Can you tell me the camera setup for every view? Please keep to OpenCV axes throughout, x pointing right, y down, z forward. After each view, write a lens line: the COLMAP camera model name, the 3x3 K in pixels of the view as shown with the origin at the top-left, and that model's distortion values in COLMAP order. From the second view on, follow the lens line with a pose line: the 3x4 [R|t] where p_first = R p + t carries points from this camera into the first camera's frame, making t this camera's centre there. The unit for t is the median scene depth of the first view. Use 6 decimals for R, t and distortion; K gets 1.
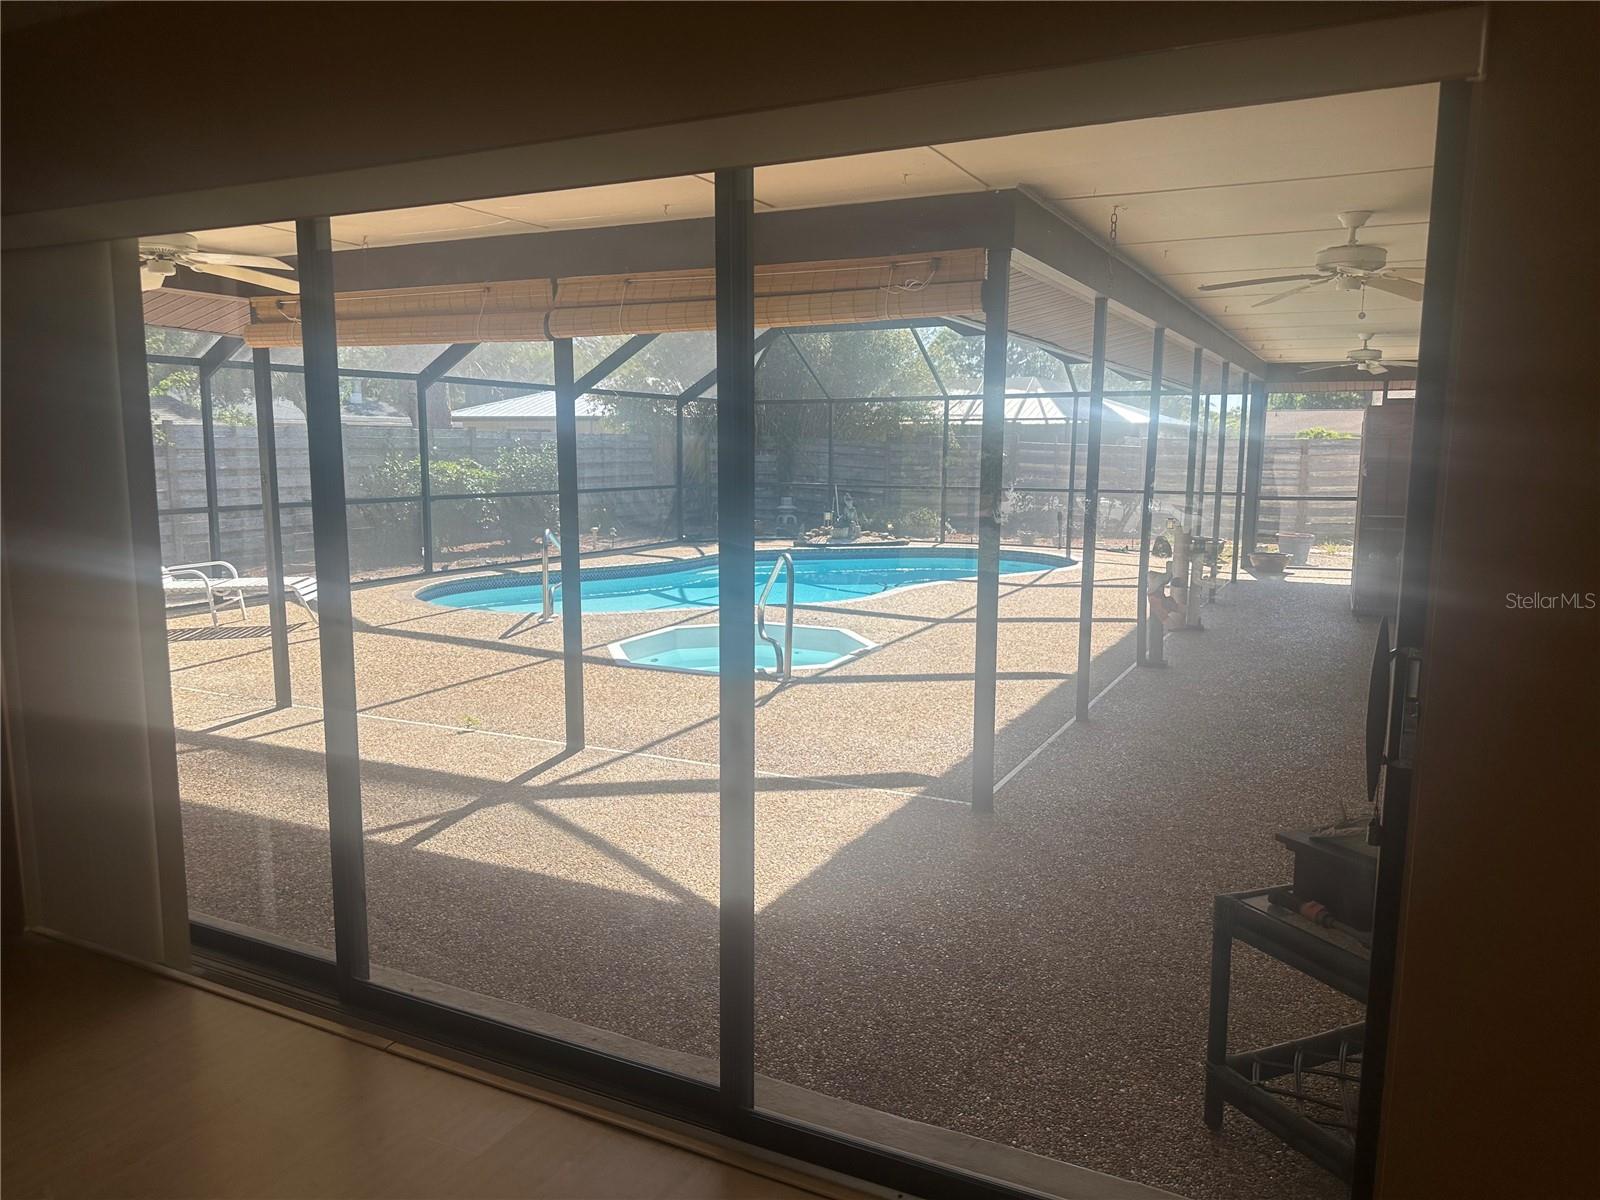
lens RADIAL K [[1130.2, 0, 795.2], [0, 1130.2, 613.3], [0, 0, 1]] dist [0.120580, -0.172005]
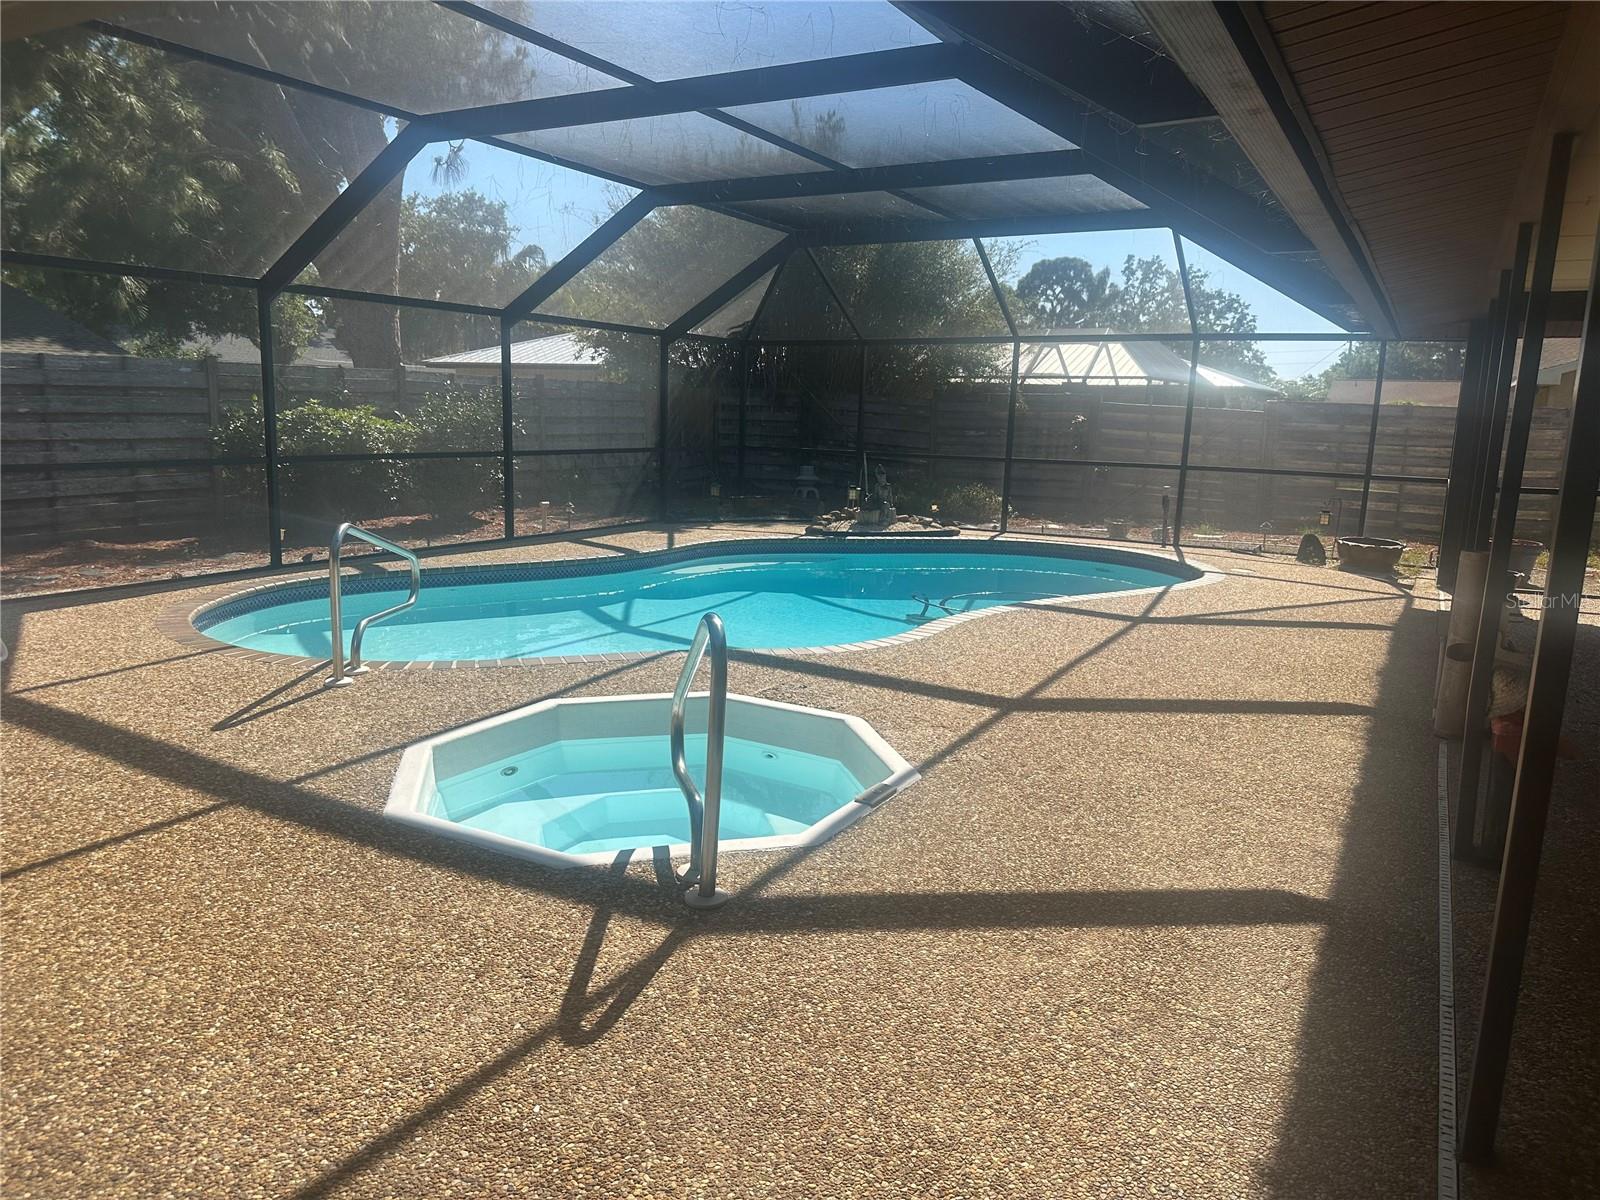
lens RADIAL K [[1130.2, 0, 795.2], [0, 1130.2, 613.3], [0, 0, 1]] dist [0.120580, -0.172005]
pose [[0.999056, 0.028218, -0.033025, 0.017729], [-0.027115, 0.999075, 0.033389, -0.030977], [0.033936, -0.032462, 0.998897, 0.243200]]
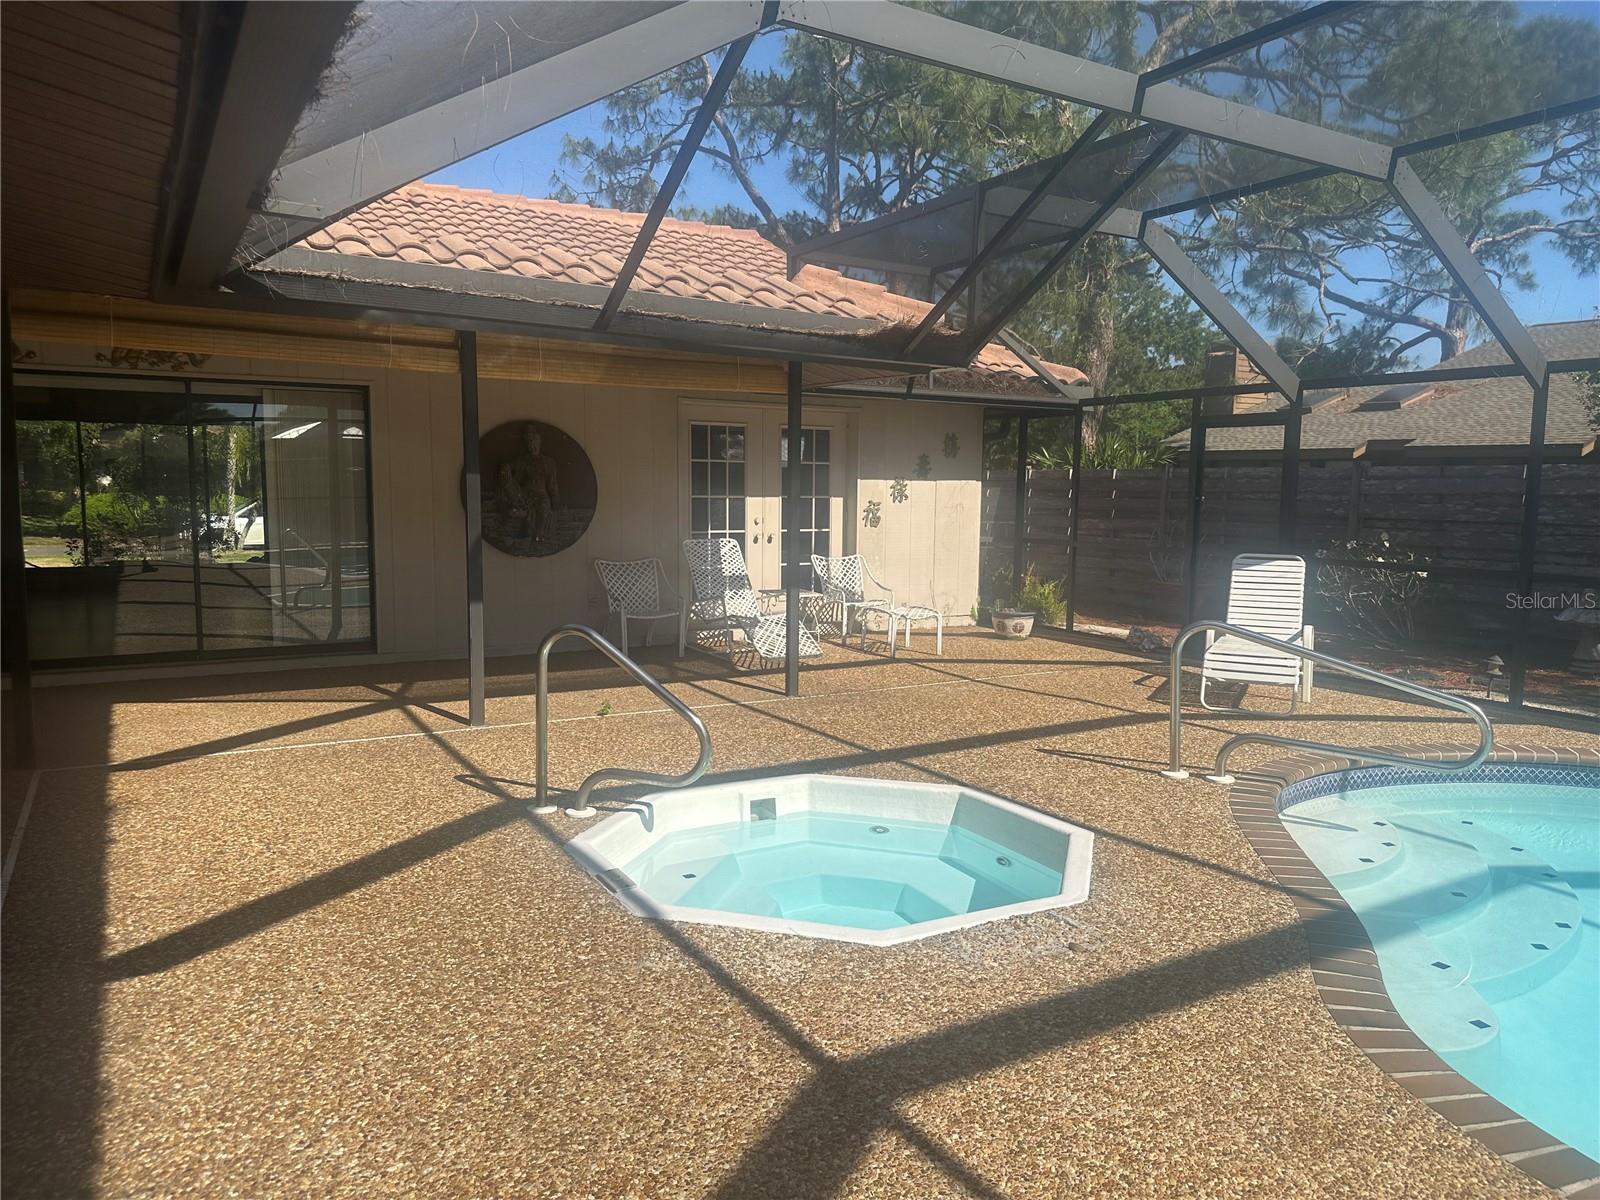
lens RADIAL K [[1105.4, 0, 806.9], [0, 1105.4, 620.6], [0, 0, 1]] dist [0.051218, -0.072458]
pose [[-0.527291, 0.090568, -0.844844, 0.188616], [-0.143070, 0.970643, 0.193348, -0.083218], [0.837553, 0.222823, -0.498853, 0.609321]]
